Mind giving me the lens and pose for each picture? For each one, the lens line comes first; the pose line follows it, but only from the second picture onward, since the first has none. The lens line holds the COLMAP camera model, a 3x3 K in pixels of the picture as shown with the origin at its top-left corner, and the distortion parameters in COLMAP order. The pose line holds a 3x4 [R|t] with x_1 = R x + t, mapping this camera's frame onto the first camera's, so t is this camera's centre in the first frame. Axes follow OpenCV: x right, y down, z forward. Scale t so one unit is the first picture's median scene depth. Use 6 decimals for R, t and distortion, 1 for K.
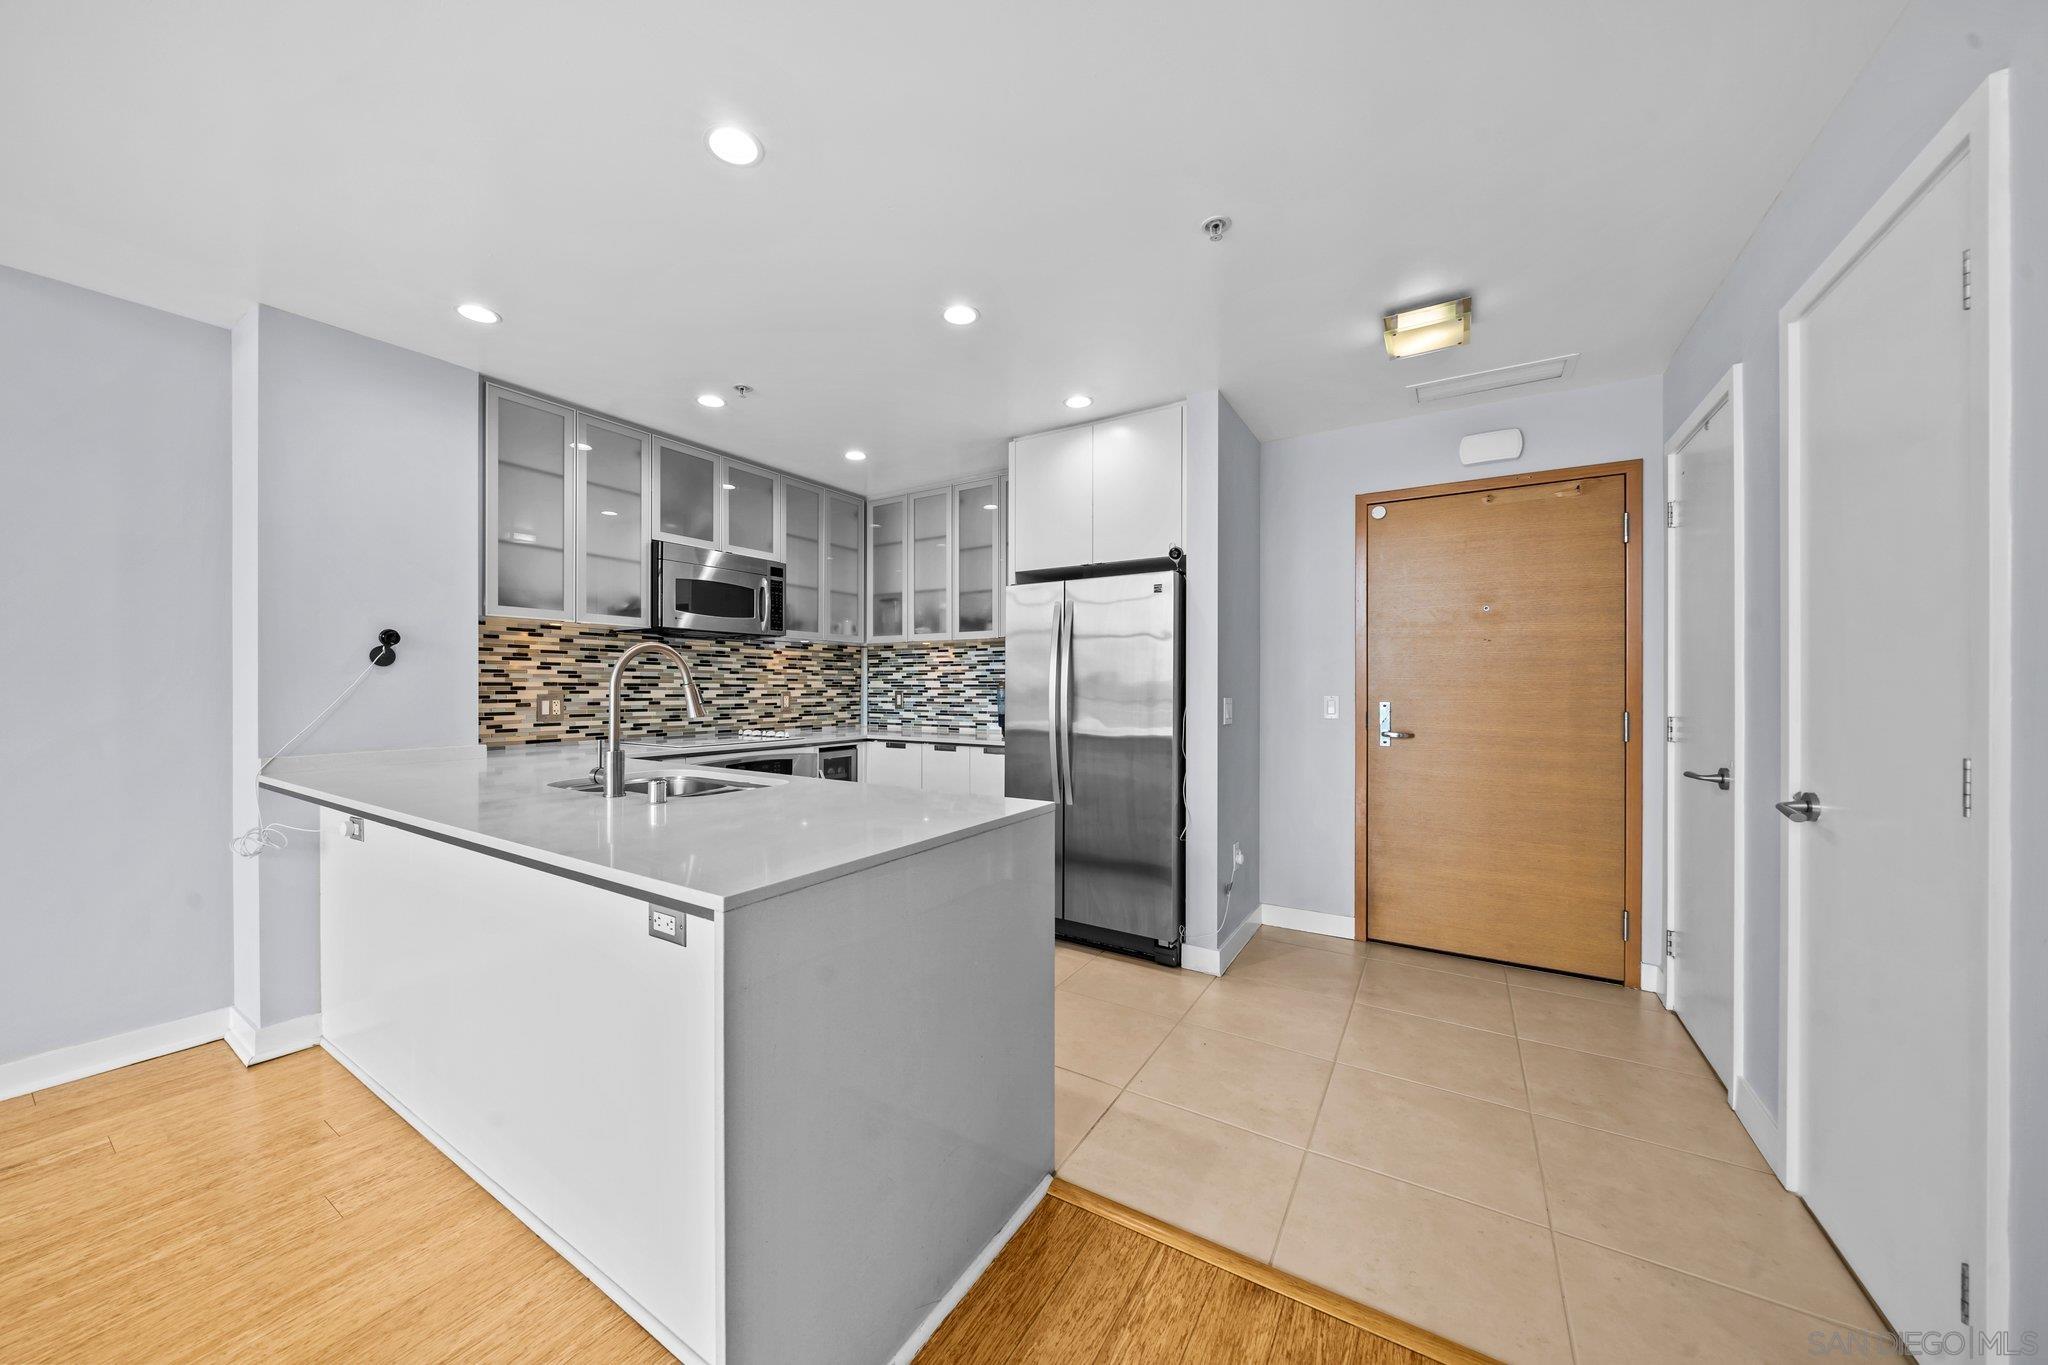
lens RADIAL K [[710.3, 0, 987.7], [0, 710.3, 687.0], [0, 0, 1]] dist [-0.000167, -0.000014]
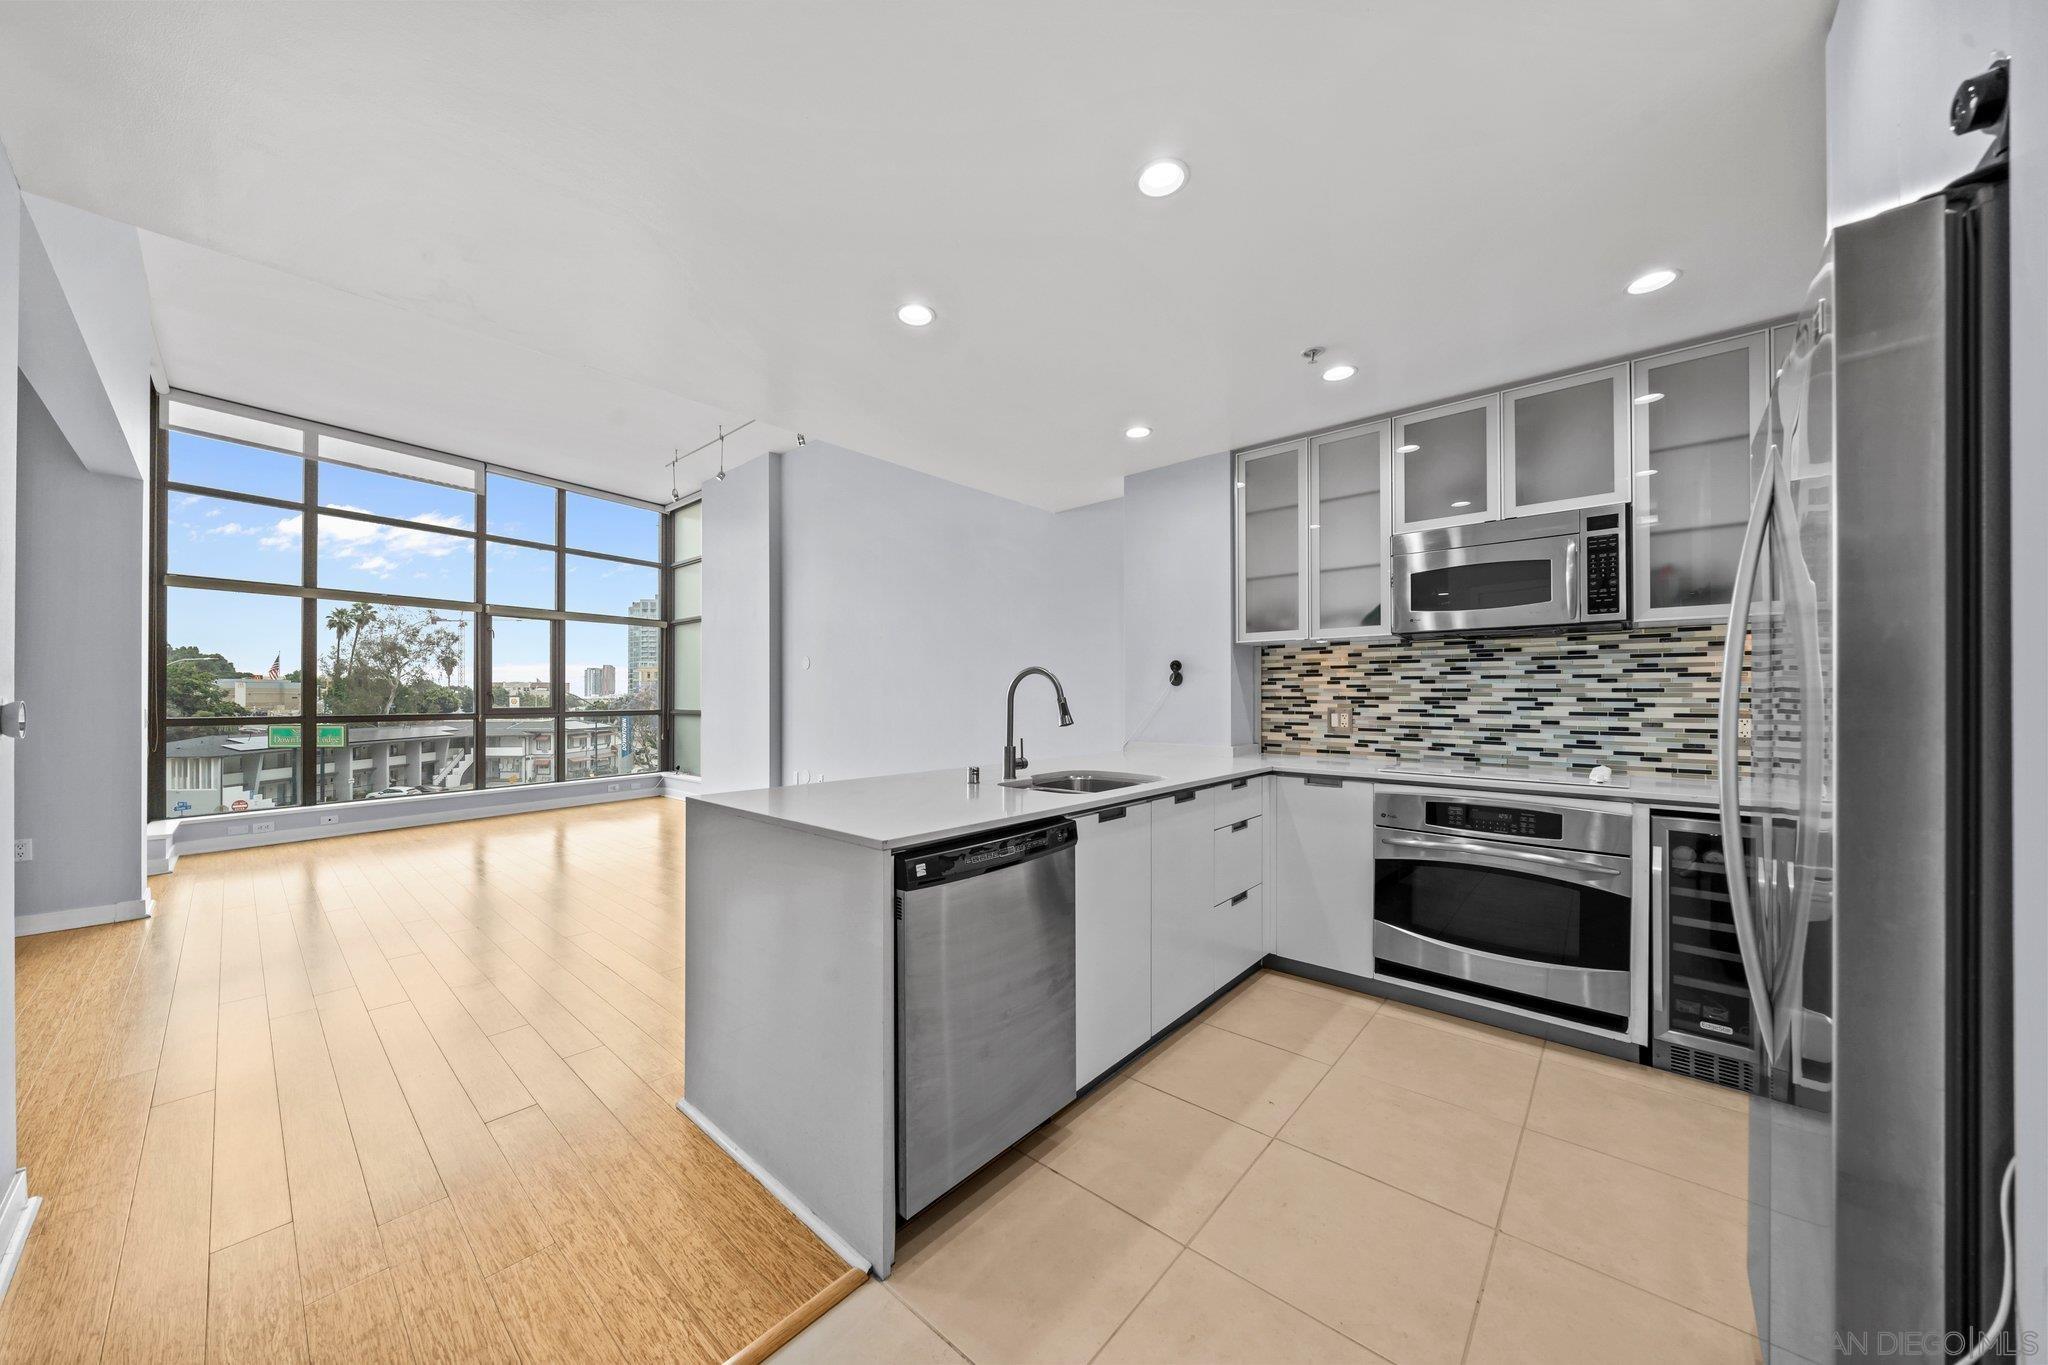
lens RADIAL K [[695.3, 0, 1011.2], [0, 695.3, 696.4], [0, 0, 1]] dist [-0.001464, -0.000067]
pose [[-0.136225, -0.001140, -0.990677, 0.415947], [-0.002075, 0.999997, -0.000865, -0.003963], [0.990676, 0.001938, -0.136227, 0.589957]]
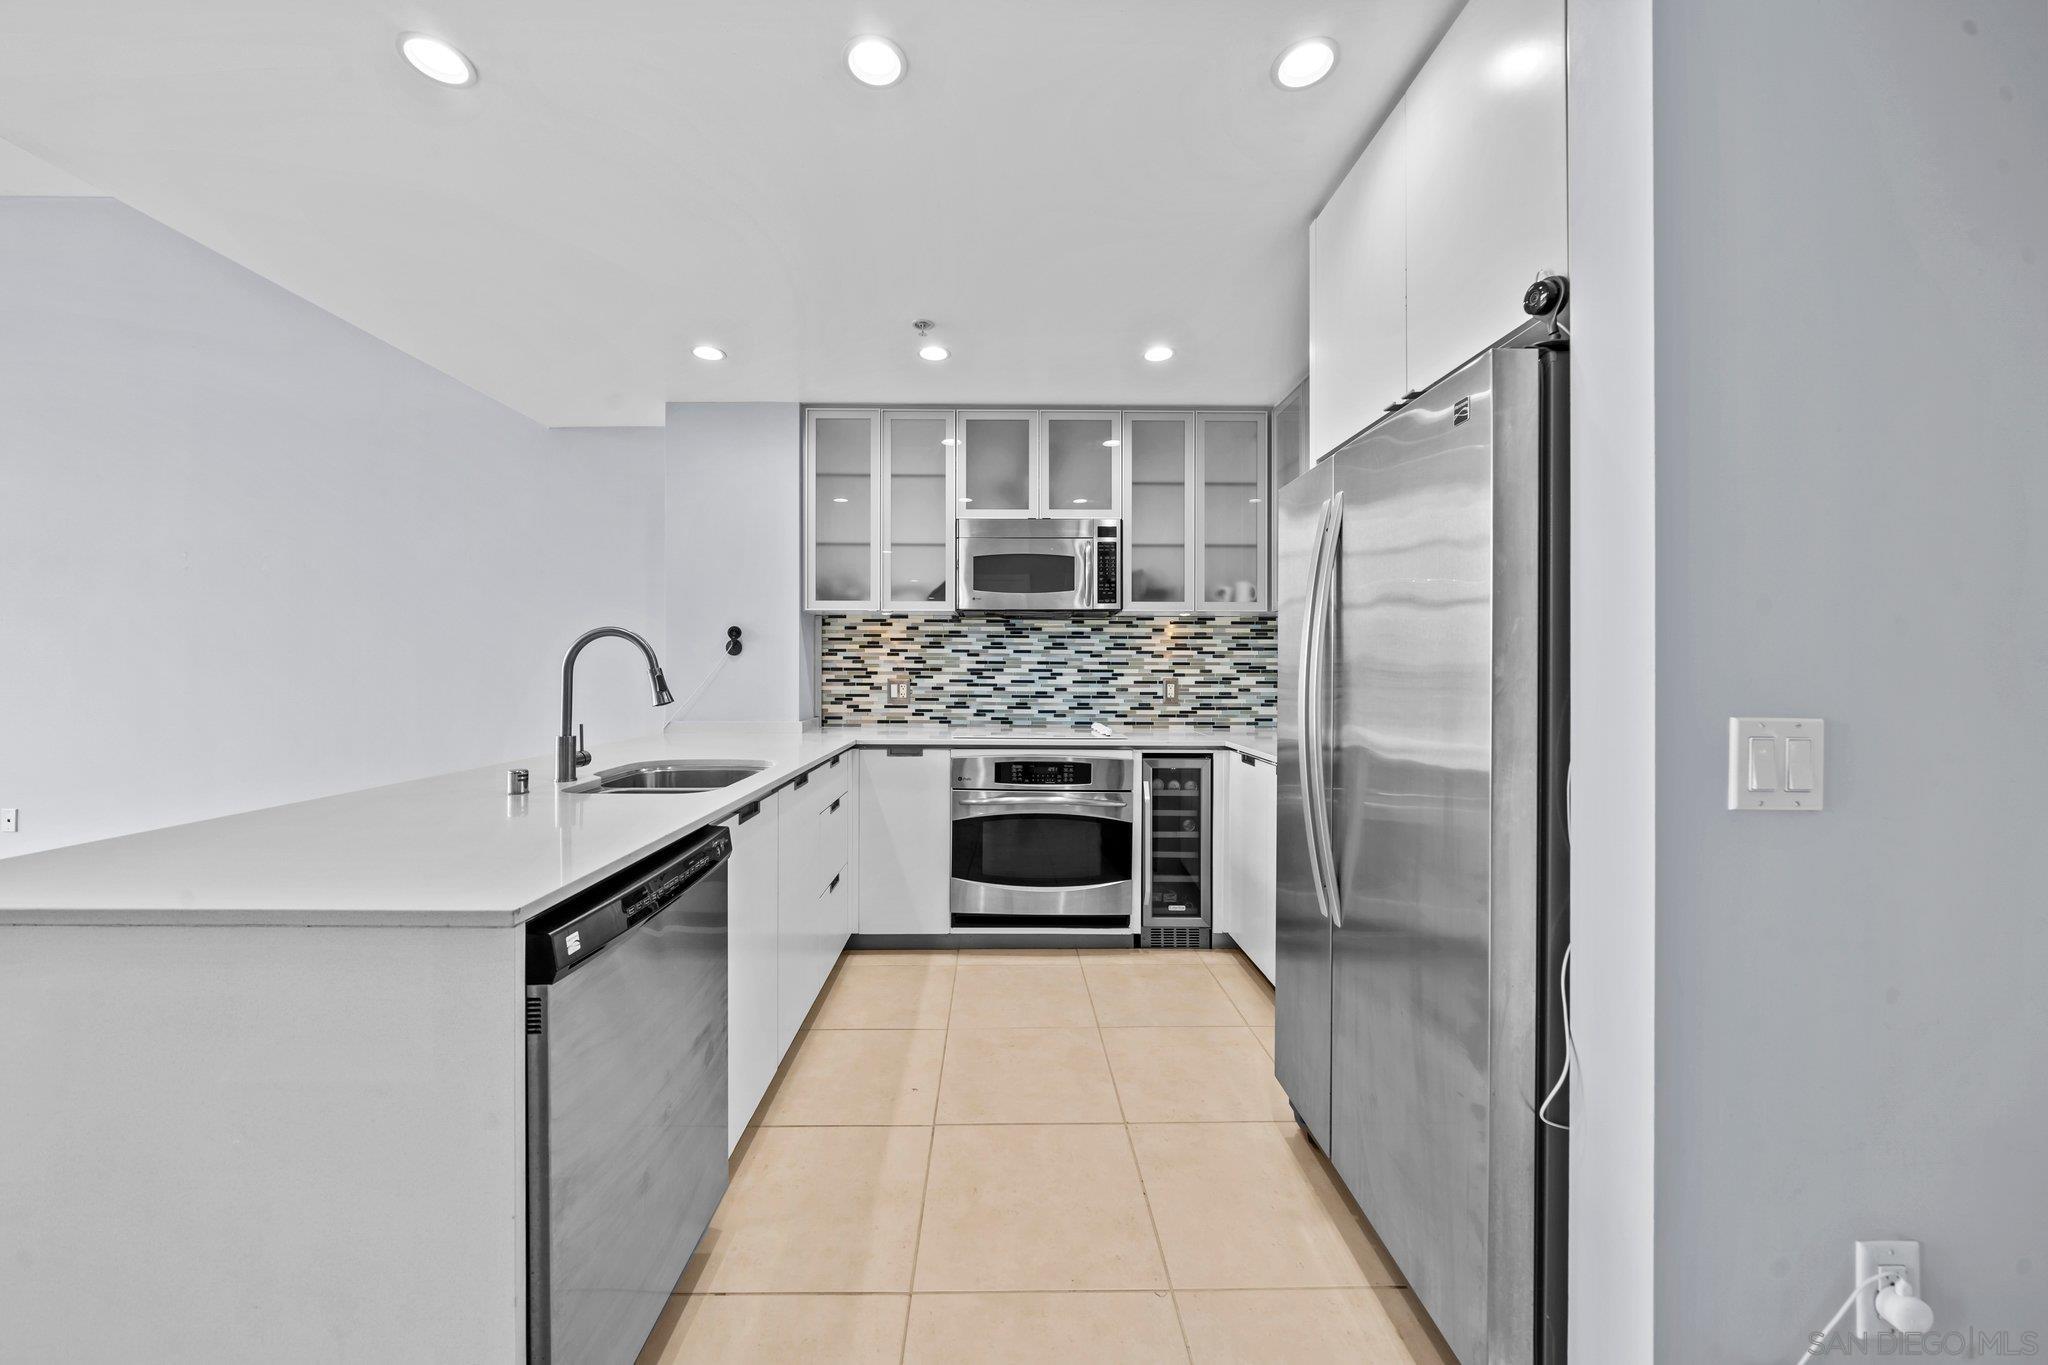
lens RADIAL K [[708.1, 0, 998.8], [0, 708.1, 669.7], [0, 0, 1]] dist [0.000359, -0.000005]
pose [[0.559977, 0.001845, -0.828506, 0.324112], [-0.003031, 0.999995, 0.000178, -0.003561], [0.828503, 0.002411, 0.559980, 0.467431]]
